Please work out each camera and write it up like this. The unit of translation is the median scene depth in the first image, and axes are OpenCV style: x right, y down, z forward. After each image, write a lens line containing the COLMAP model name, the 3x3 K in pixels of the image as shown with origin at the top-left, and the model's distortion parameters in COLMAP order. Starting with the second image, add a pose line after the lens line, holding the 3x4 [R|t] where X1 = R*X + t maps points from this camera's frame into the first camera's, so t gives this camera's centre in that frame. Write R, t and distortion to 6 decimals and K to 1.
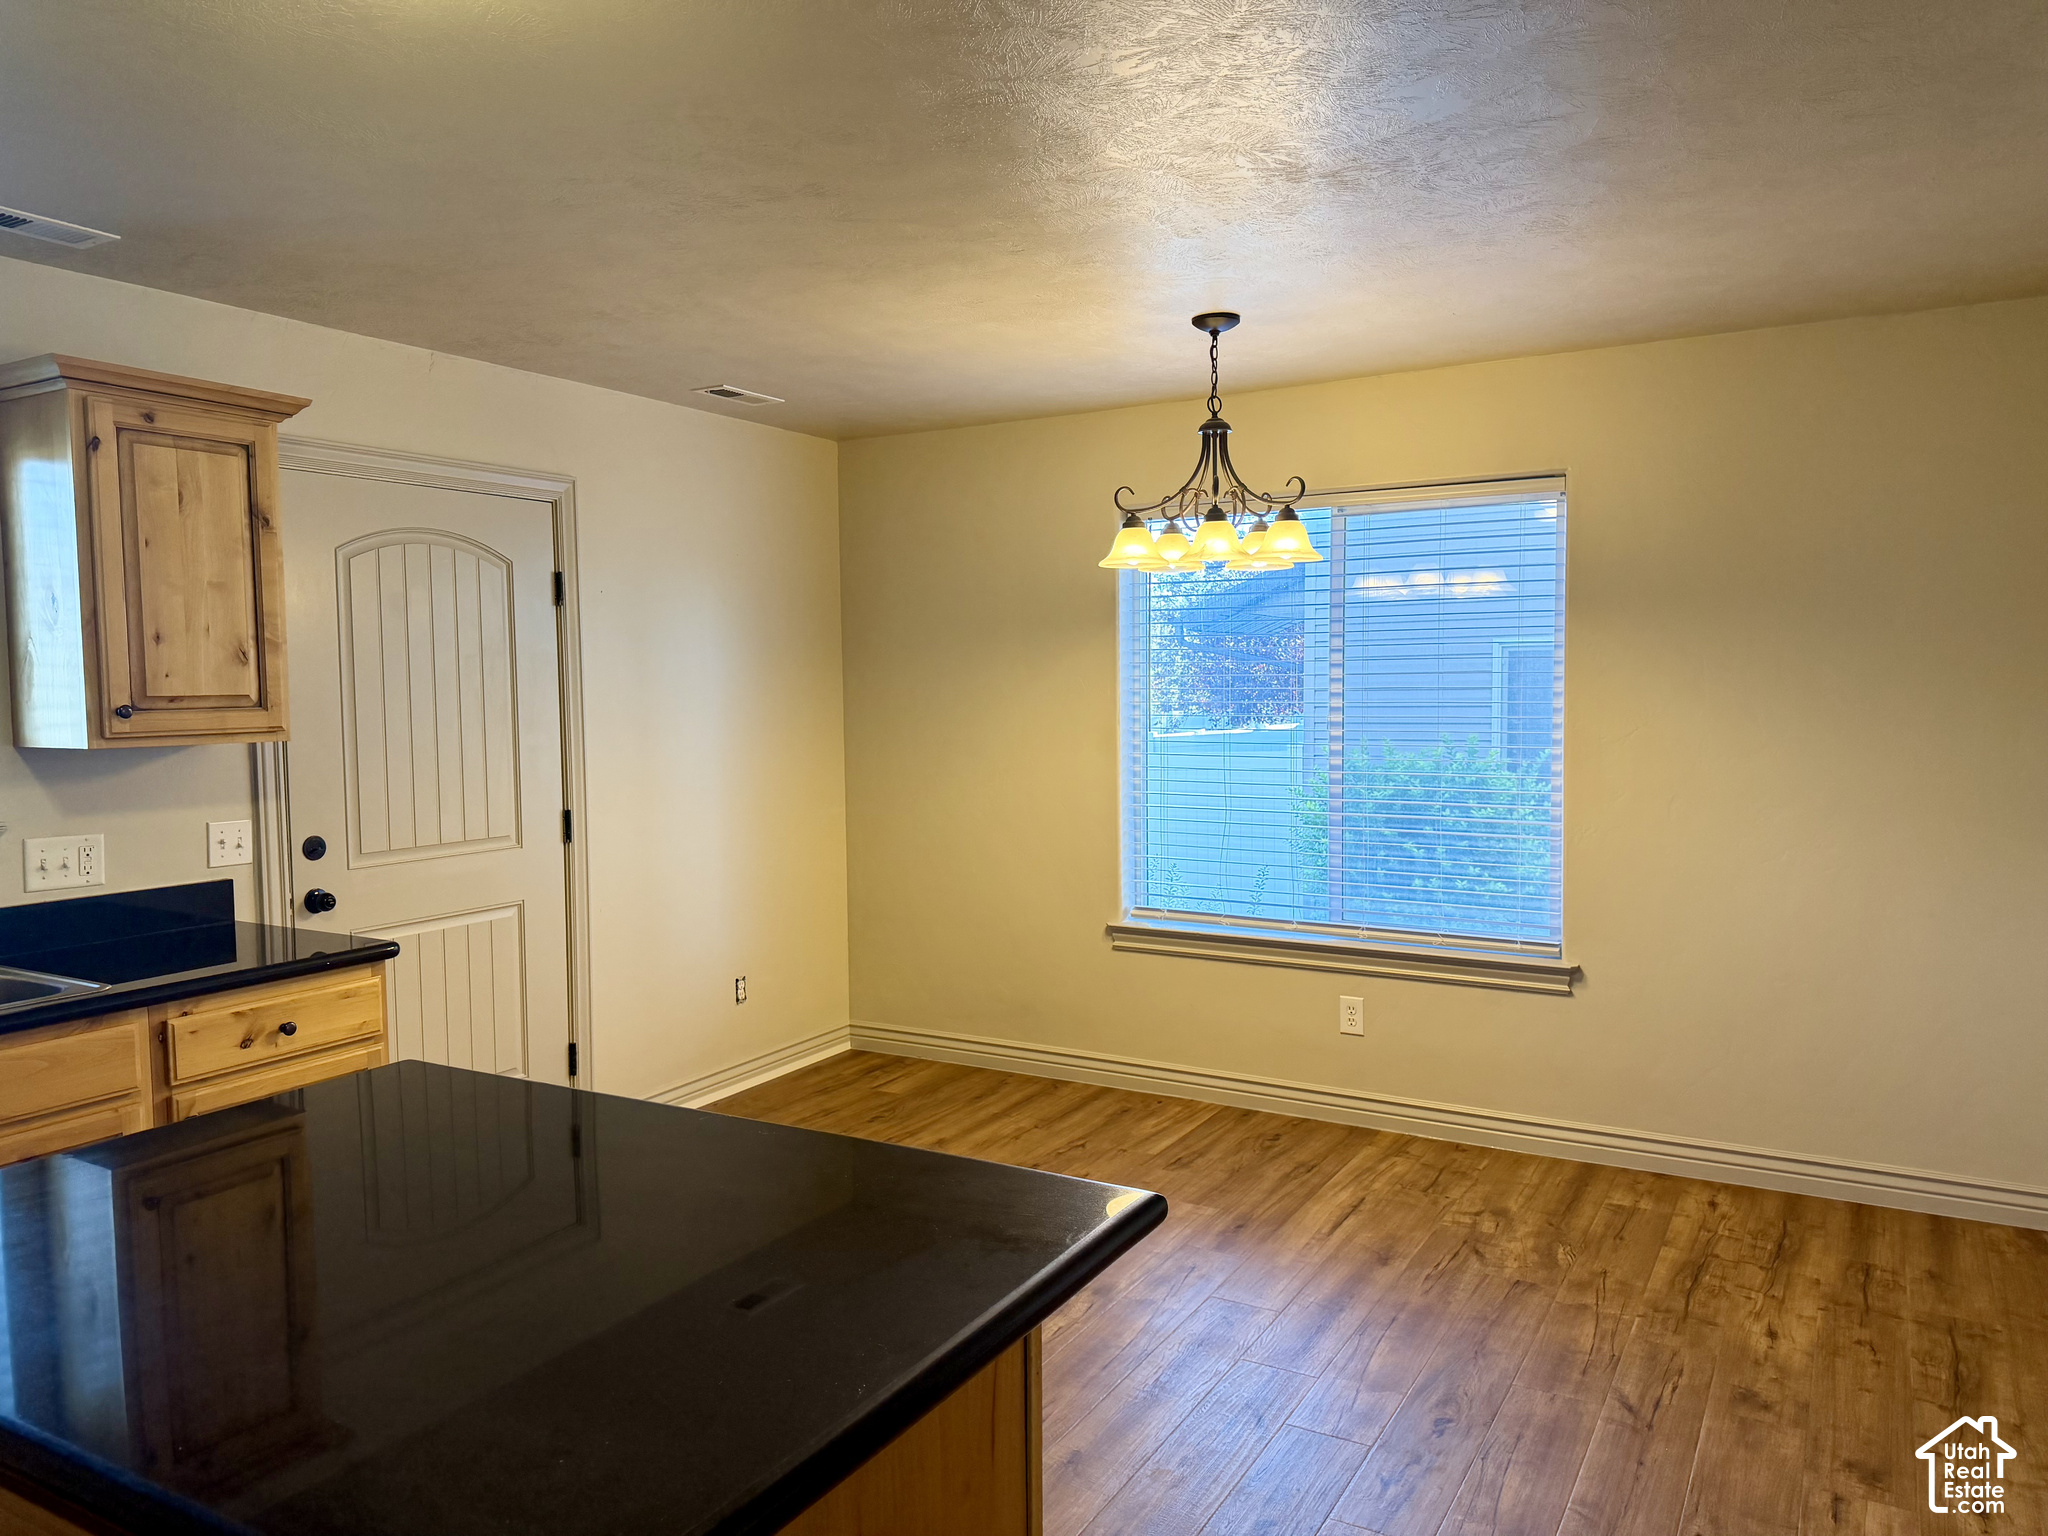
lens RADIAL K [[1445.2, 0, 1025.2], [0, 1445.2, 769.6], [0, 0, 1]] dist [0.004899, 0.002010]
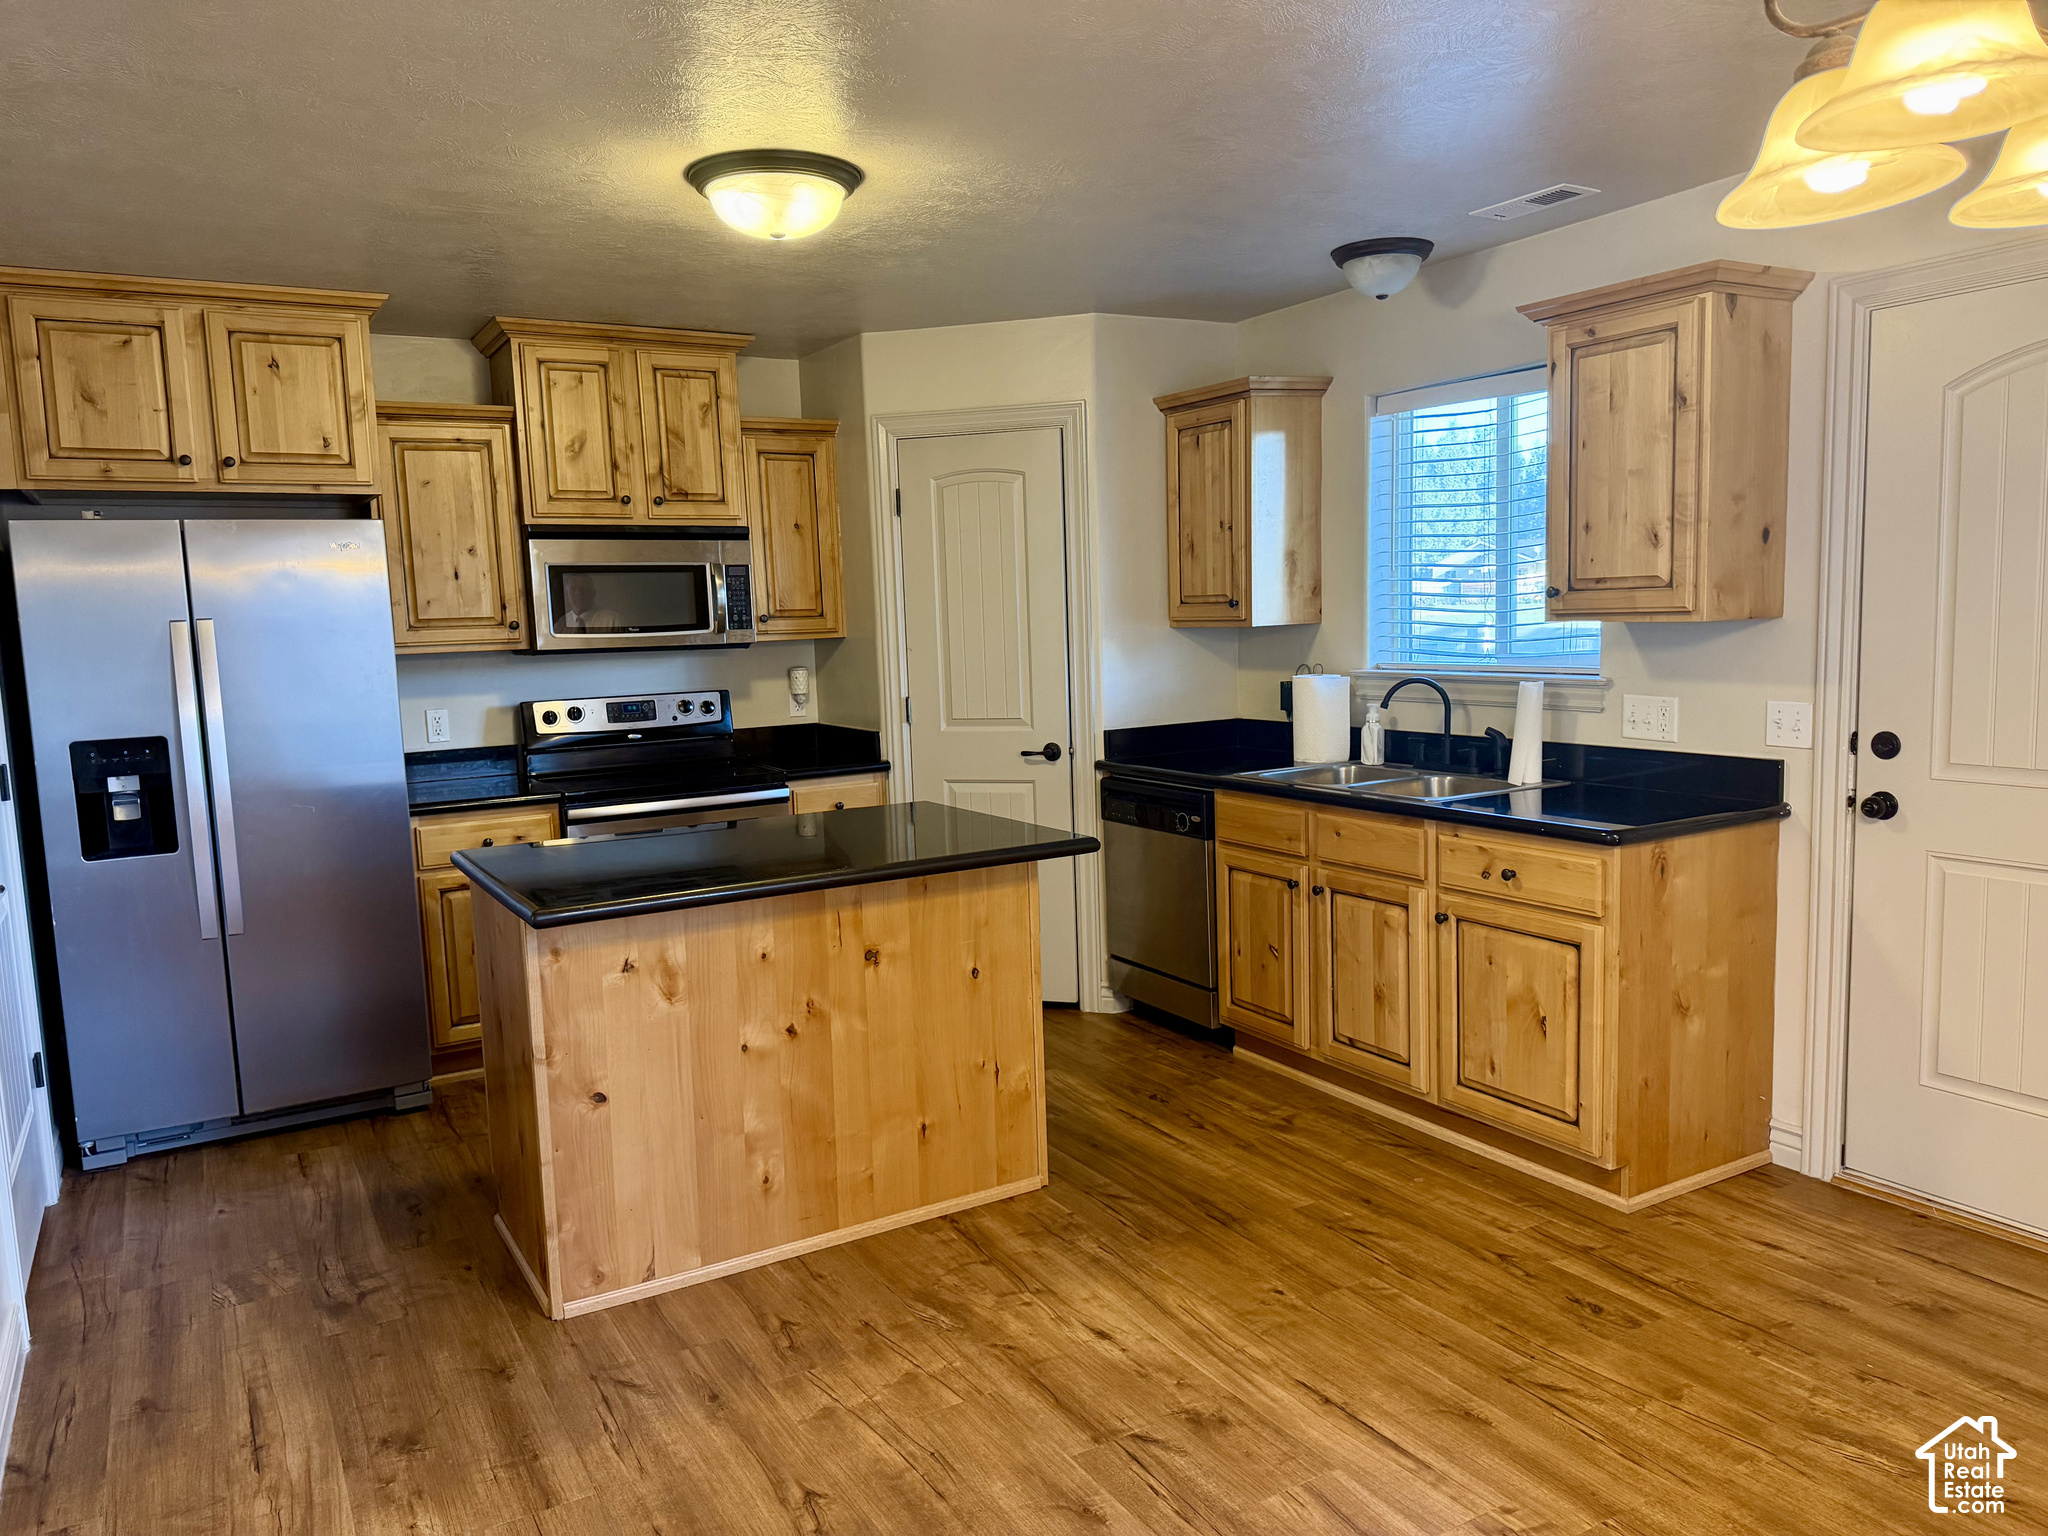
lens RADIAL K [[1445.2, 0, 1026.0], [0, 1445.2, 770.7], [0, 0, 1]] dist [0.004899, 0.002010]
pose [[-0.490832, 0.127743, -0.861839, 0.617569], [-0.015514, 0.987755, 0.155242, -0.069502], [0.871116, 0.089569, -0.482839, 1.152926]]
